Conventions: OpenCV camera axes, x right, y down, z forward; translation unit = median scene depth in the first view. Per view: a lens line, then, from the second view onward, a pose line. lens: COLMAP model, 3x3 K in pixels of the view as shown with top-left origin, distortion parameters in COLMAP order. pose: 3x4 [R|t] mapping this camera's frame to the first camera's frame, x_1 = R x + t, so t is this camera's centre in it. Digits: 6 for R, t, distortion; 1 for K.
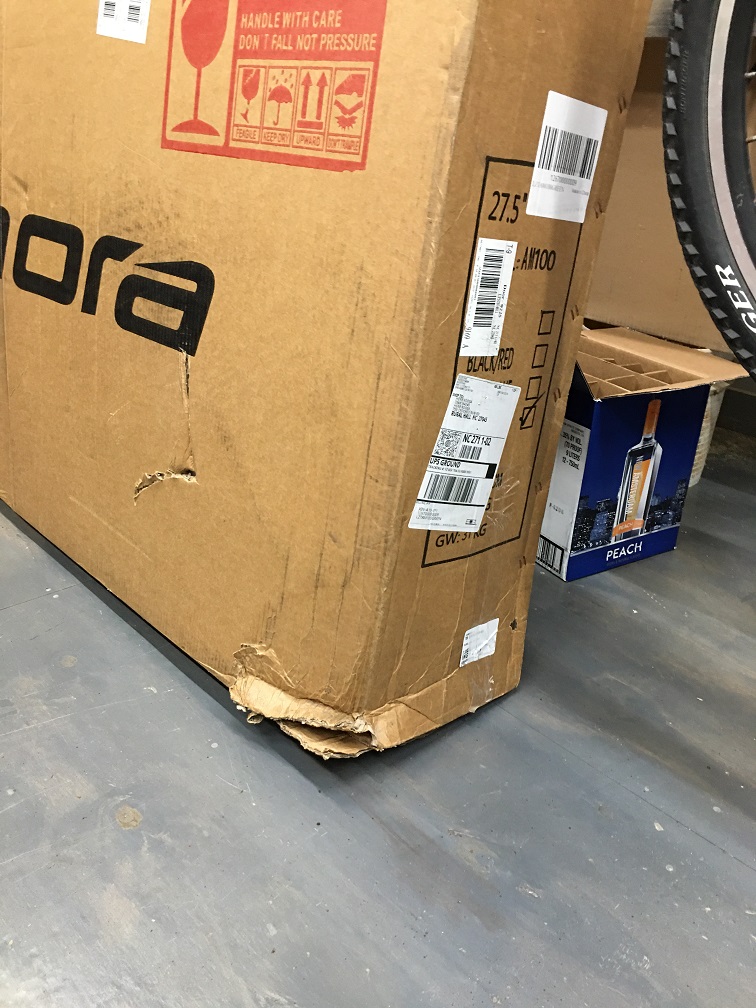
lens RADIAL K [[852.5, 0, 373.6], [0, 852.5, 504.7], [0, 0, 1]] dist [0.015775, -0.012411]
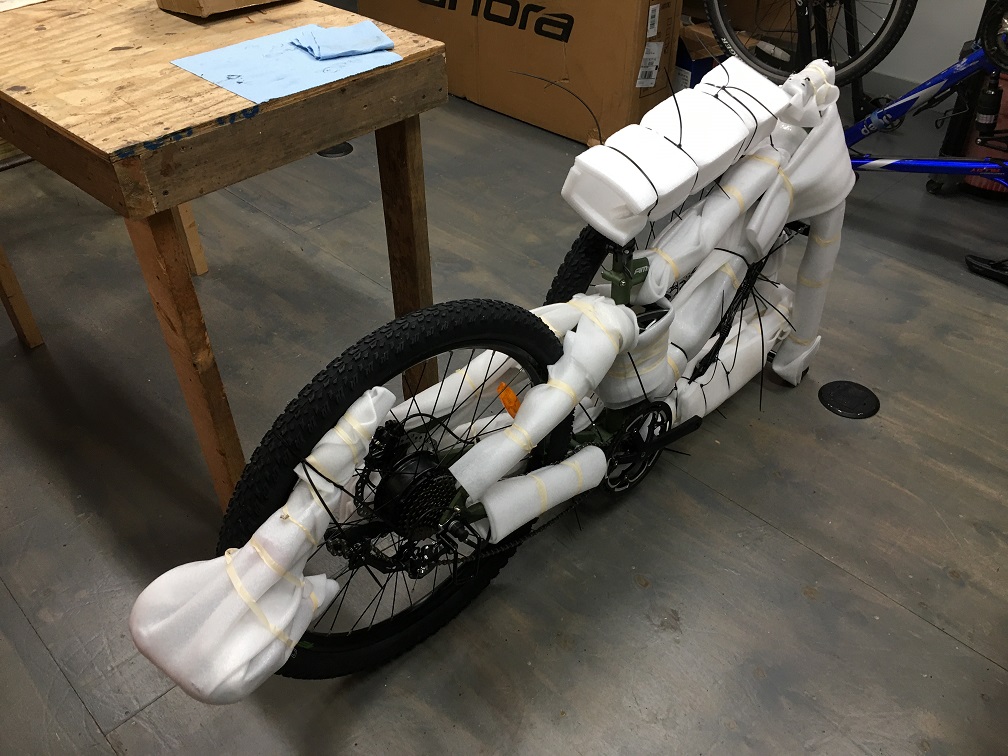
lens RADIAL K [[852.5, 0, 512.3], [0, 852.5, 384.8], [0, 0, 1]] dist [0.015775, -0.012411]
pose [[0.993135, -0.103190, -0.055089, -0.383461], [0.115107, 0.945931, 0.303257, 0.058110], [0.020818, -0.307516, 0.951315, -2.690352]]
